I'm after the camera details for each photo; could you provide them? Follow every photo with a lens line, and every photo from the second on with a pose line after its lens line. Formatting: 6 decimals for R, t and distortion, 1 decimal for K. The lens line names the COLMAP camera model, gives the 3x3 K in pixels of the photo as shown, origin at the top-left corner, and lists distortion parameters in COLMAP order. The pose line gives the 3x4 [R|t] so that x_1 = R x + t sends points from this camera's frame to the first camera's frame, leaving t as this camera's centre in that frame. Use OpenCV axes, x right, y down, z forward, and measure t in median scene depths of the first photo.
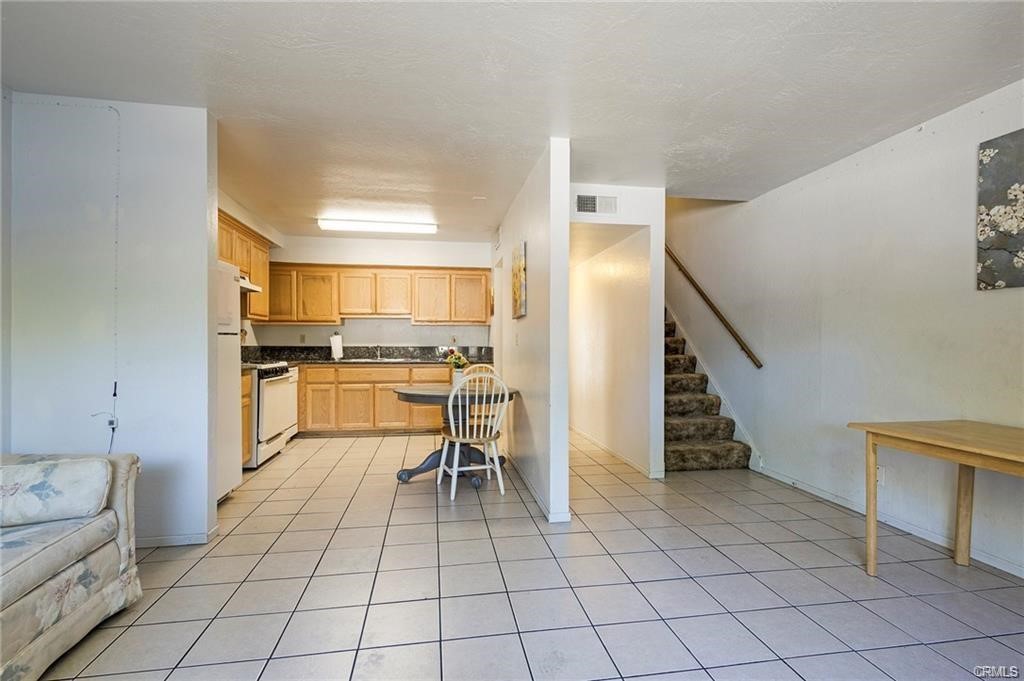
lens RADIAL K [[458.9, 0, 509.7], [0, 458.9, 344.9], [0, 0, 1]] dist [0.005031, 0.000011]
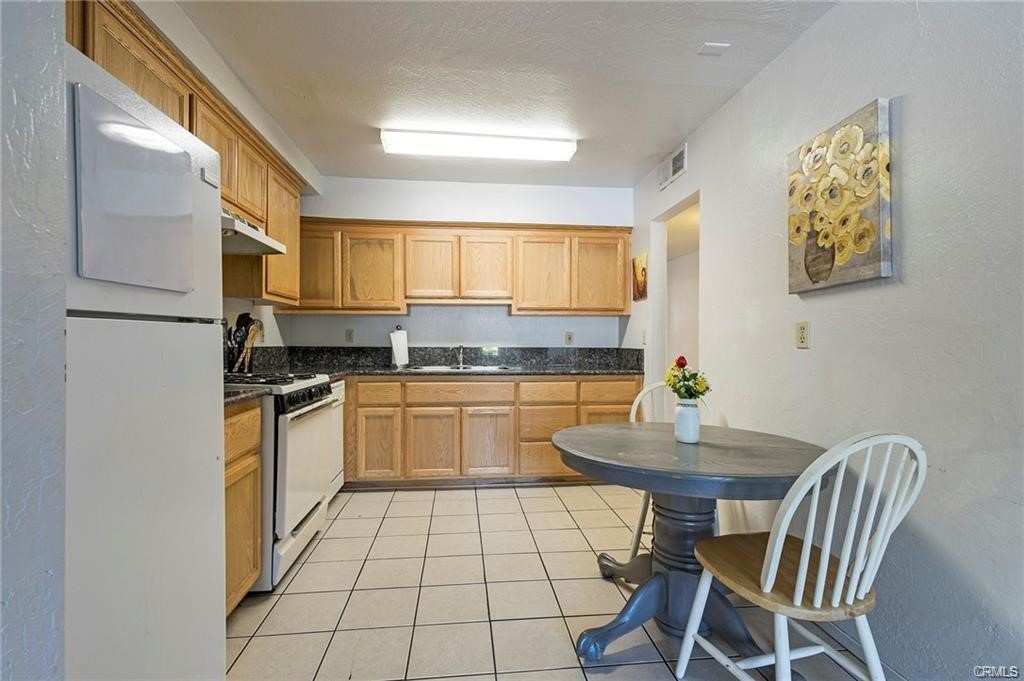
lens RADIAL K [[458.9, 0, 509.7], [0, 458.9, 344.9], [0, 0, 1]] dist [0.005031, 0.000011]
pose [[0.997953, 0.003076, -0.063881, -0.183629], [-0.002887, 0.999991, 0.003050, -0.002687], [0.063890, -0.002860, 0.997953, 0.364403]]
